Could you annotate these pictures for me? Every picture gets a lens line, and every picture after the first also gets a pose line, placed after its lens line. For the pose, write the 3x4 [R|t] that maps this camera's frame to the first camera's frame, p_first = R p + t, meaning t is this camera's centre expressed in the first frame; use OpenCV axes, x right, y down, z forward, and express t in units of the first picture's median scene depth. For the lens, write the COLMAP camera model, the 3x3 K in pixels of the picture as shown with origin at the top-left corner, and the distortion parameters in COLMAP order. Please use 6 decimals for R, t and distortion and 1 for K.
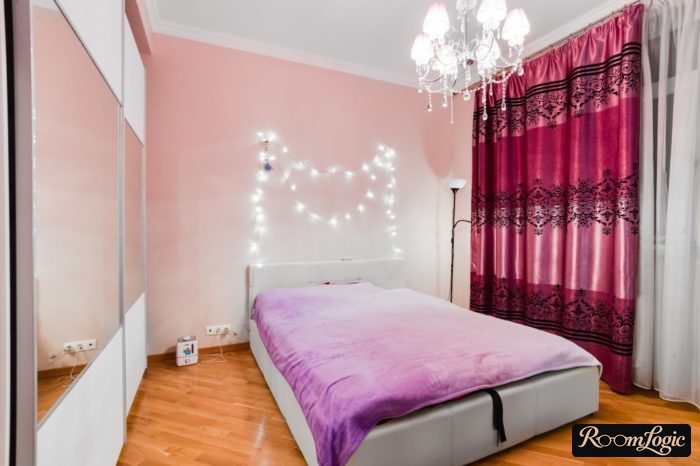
lens RADIAL K [[337.3, 0, 350.0], [0, 337.3, 233.0], [0, 0, 1]] dist [-0.055895, 0.036888]
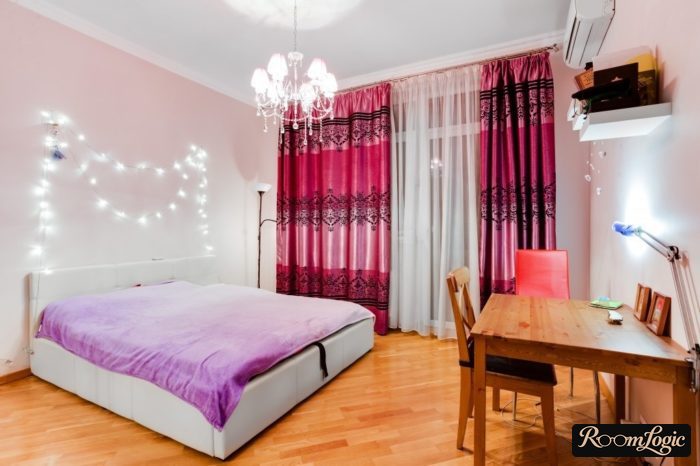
lens RADIAL K [[337.3, 0, 350.0], [0, 337.3, 233.0], [0, 0, 1]] dist [-0.055895, 0.036888]
pose [[0.803957, -0.013888, 0.594525, -0.183849], [0.011425, 0.999903, 0.007908, 0.002312], [-0.594578, 0.000435, 0.804038, -0.131343]]
